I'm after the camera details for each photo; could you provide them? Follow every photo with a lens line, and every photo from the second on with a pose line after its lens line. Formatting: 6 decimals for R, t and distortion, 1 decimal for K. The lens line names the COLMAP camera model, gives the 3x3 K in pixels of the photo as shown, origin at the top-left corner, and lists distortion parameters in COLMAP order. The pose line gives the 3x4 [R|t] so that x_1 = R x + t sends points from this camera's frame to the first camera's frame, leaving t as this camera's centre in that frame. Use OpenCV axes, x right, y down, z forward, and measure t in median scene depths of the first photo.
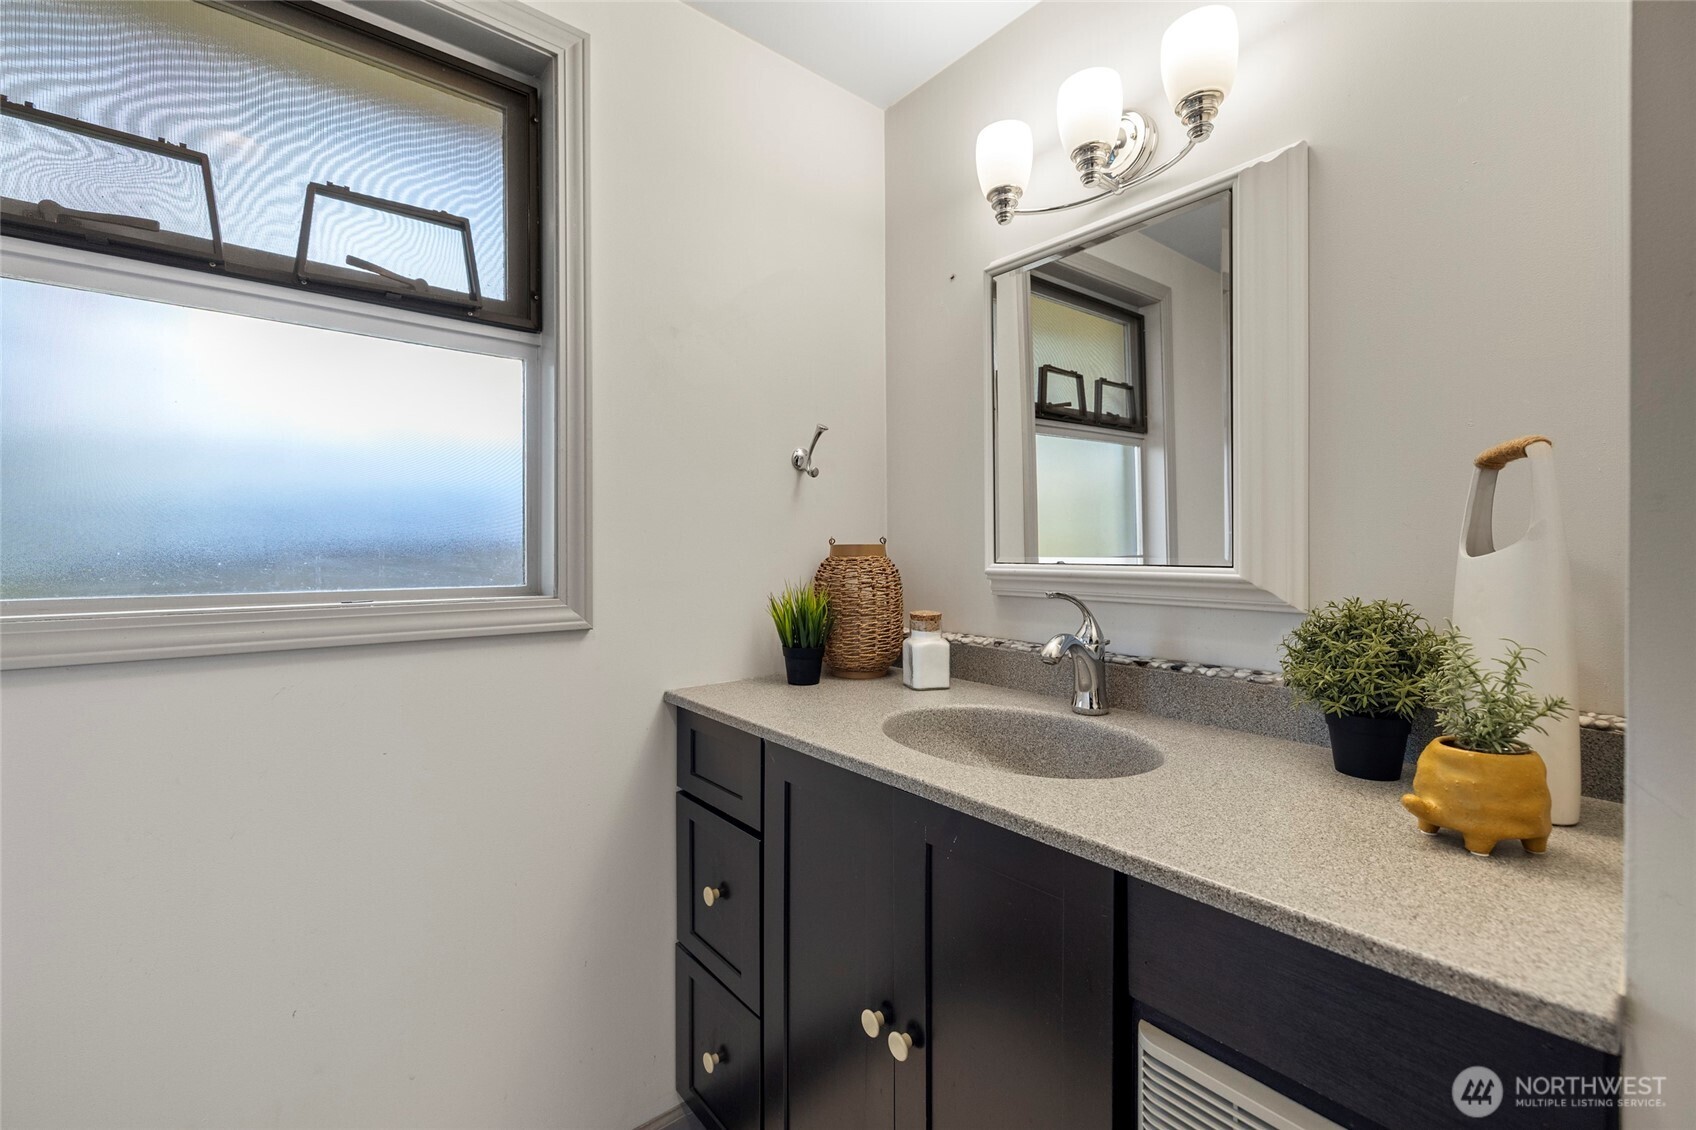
lens RADIAL K [[709.8, 0, 834.1], [0, 709.8, 553.0], [0, 0, 1]] dist [-0.000133, 0.000483]
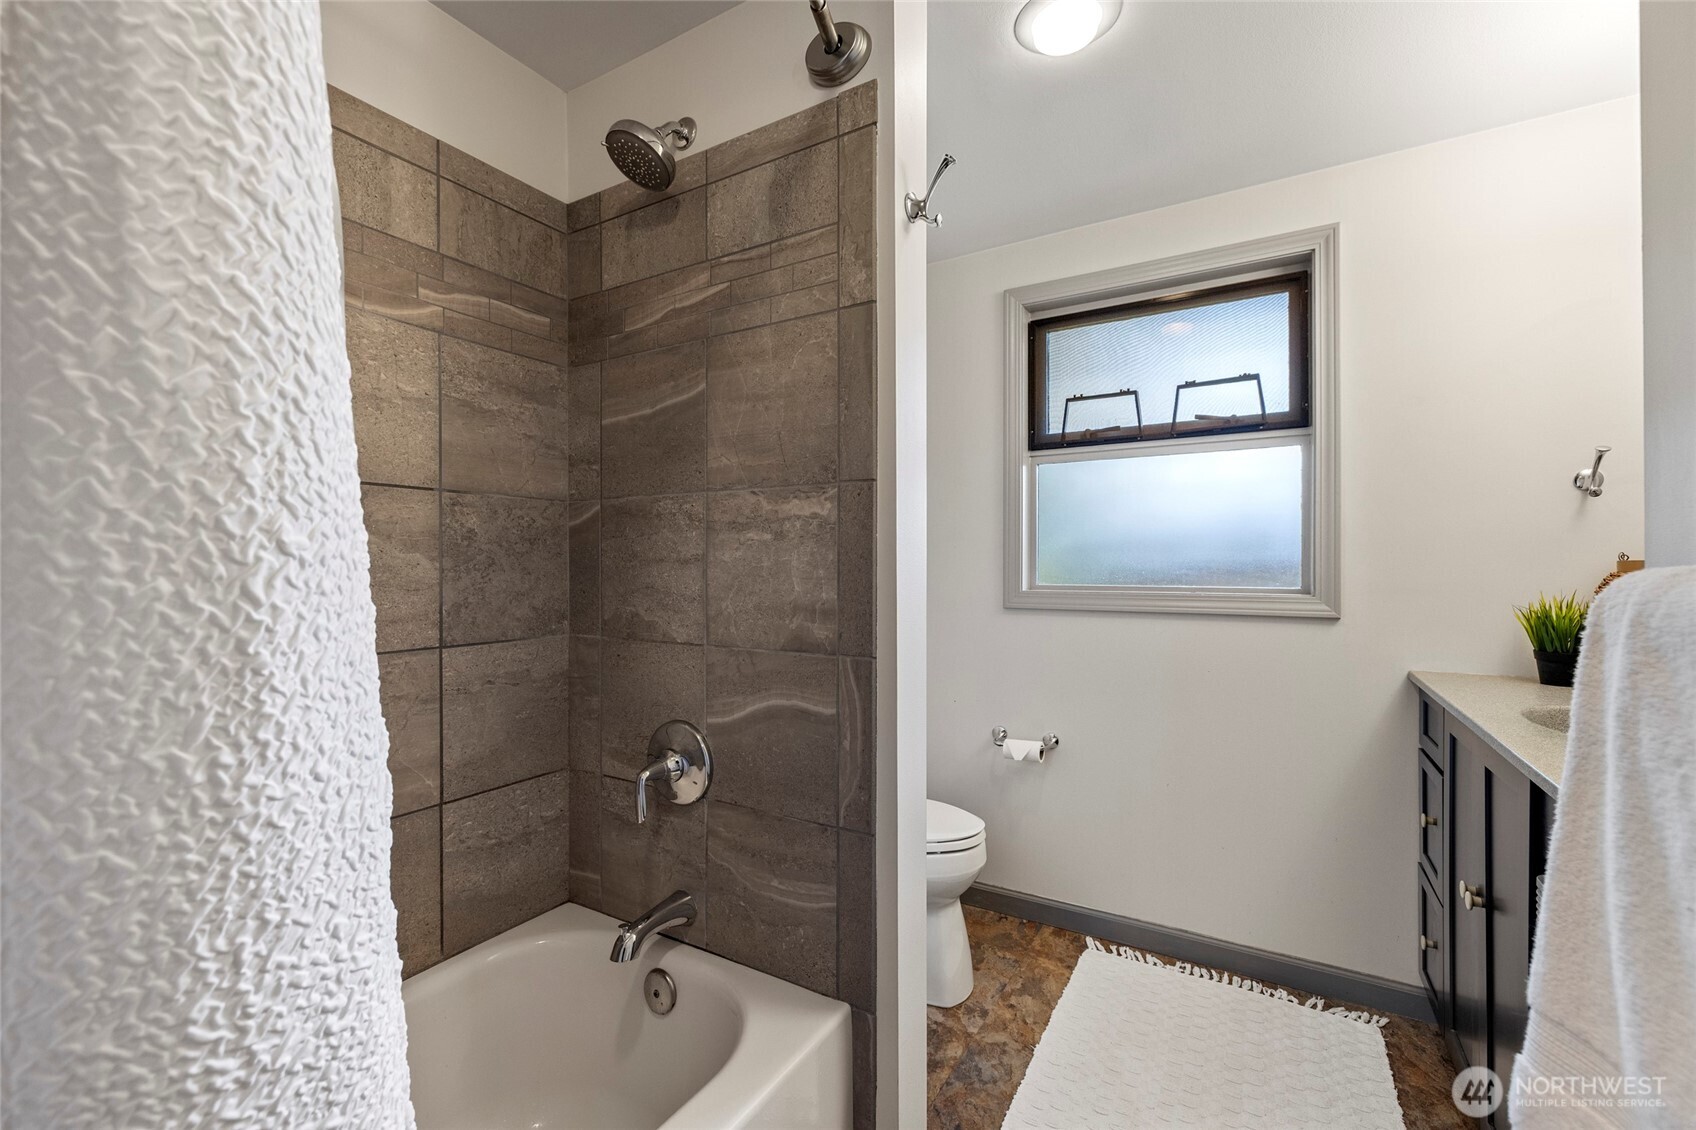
lens RADIAL K [[709.8, 0, 834.1], [0, 709.8, 553.0], [0, 0, 1]] dist [-0.000133, 0.000483]
pose [[0.335336, -0.014837, -0.941982, 0.714492], [-0.002490, 0.999859, -0.016635, -0.003241], [0.942095, 0.007923, 0.335251, -0.513871]]
